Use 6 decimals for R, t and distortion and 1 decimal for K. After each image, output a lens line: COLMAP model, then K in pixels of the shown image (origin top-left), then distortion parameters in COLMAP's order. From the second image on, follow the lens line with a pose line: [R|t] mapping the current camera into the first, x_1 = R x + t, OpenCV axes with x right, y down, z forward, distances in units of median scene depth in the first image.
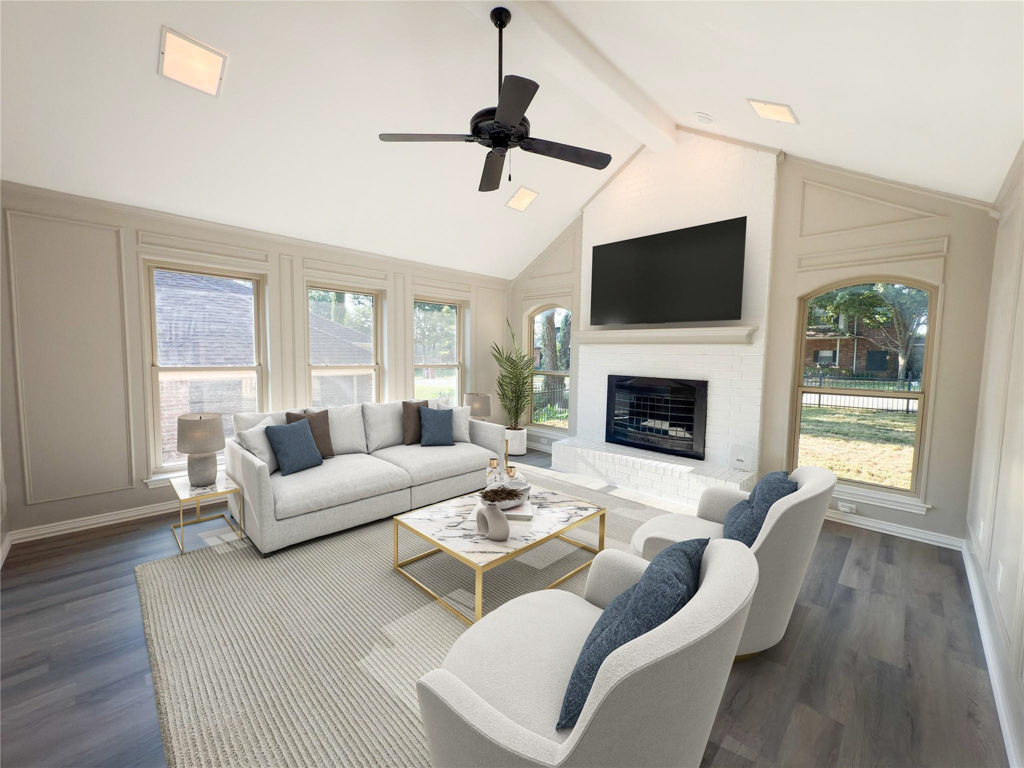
lens RADIAL K [[412.5, 0, 511.1], [0, 412.5, 379.5], [0, 0, 1]] dist [0.004670, -0.000391]
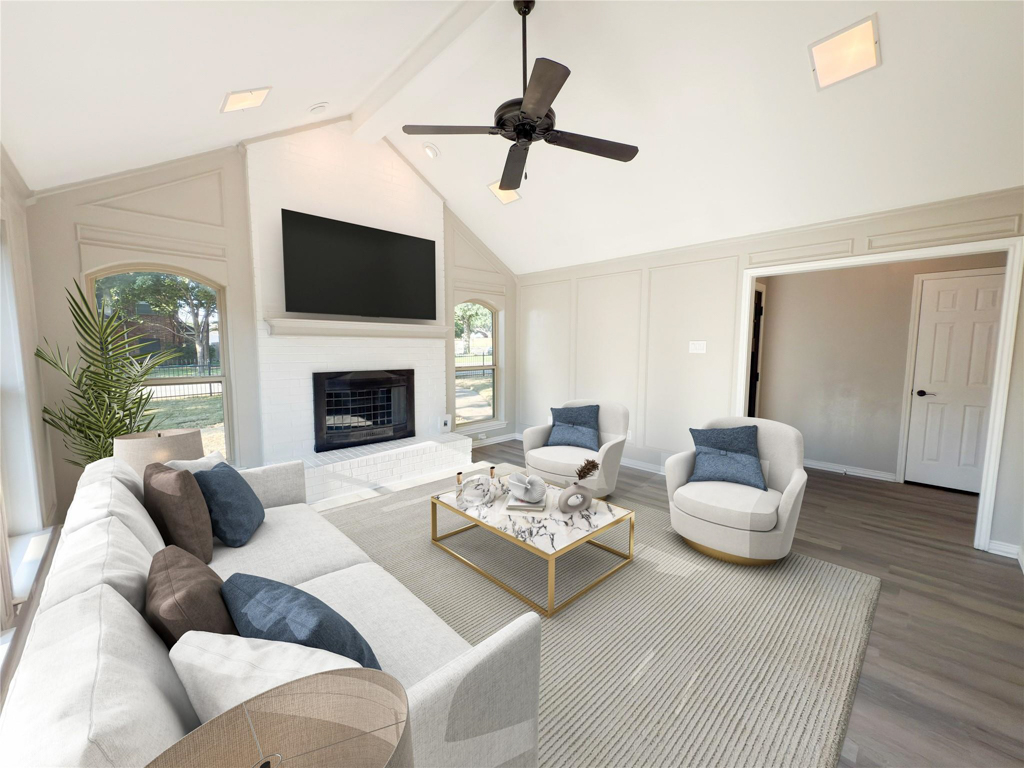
lens RADIAL K [[412.5, 0, 512.2], [0, 412.5, 382.5], [0, 0, 1]] dist [0.004670, -0.000391]
pose [[0.016548, -0.101870, 0.994660, -0.644808], [0.062659, 0.992947, 0.100652, -0.055345], [-0.997898, 0.060659, 0.022814, 0.630428]]
